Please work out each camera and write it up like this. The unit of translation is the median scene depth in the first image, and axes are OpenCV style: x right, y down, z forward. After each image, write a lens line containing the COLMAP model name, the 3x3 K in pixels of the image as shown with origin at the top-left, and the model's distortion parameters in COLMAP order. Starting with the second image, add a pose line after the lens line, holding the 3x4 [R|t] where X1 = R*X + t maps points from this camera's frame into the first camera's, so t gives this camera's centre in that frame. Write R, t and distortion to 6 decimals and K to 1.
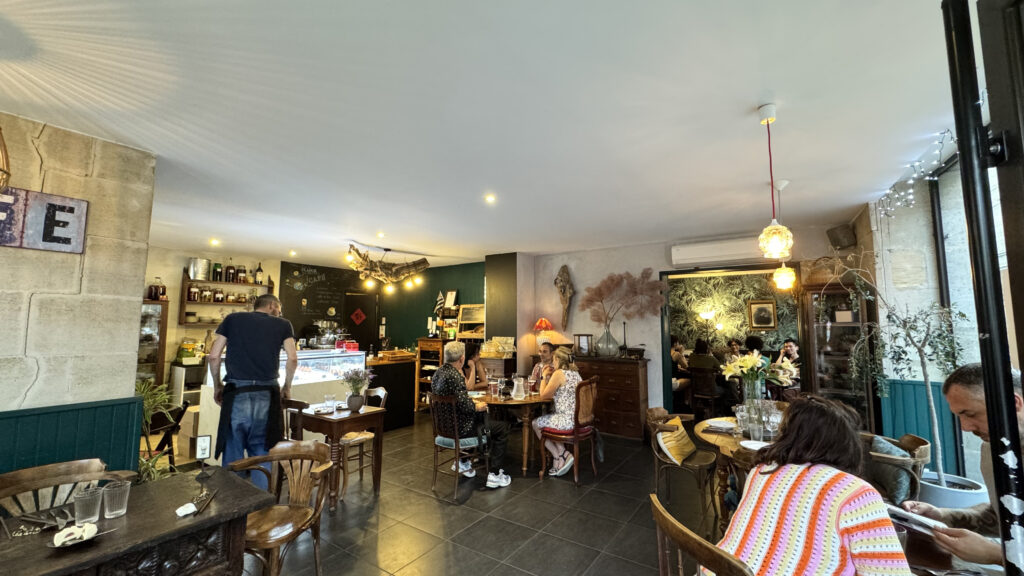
lens RADIAL K [[411.9, 0, 513.4], [0, 411.9, 286.7], [0, 0, 1]] dist [0.000054, -0.000008]
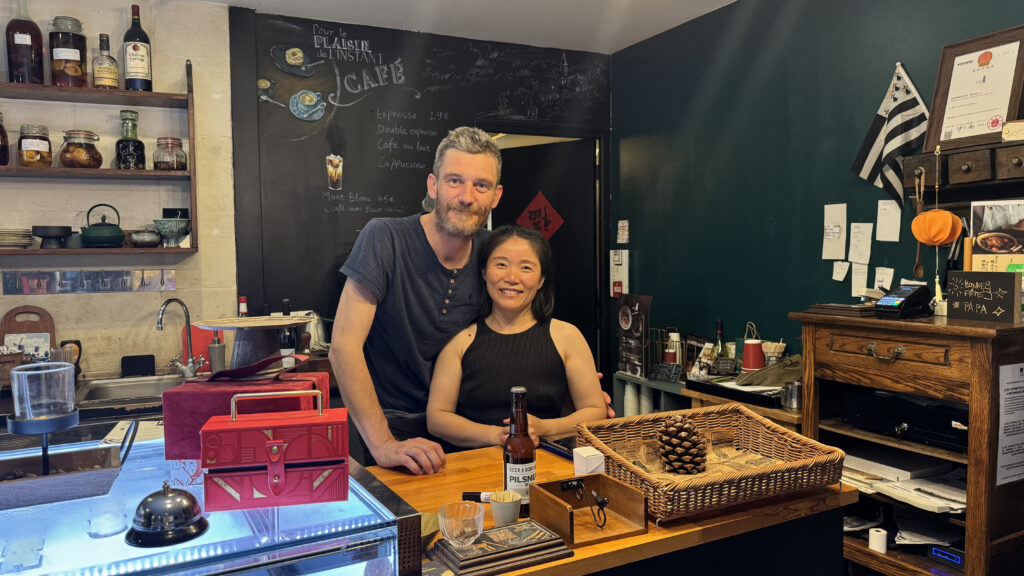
lens RADIAL K [[737.0, 0, 512.4], [0, 737.0, 290.2], [0, 0, 1]] dist [-0.000584, -0.000035]
pose [[0.896364, 0.006832, -0.443267, -0.189657], [0.057525, 0.989635, 0.131578, 0.060813], [0.439571, -0.143441, 0.886680, 0.612768]]
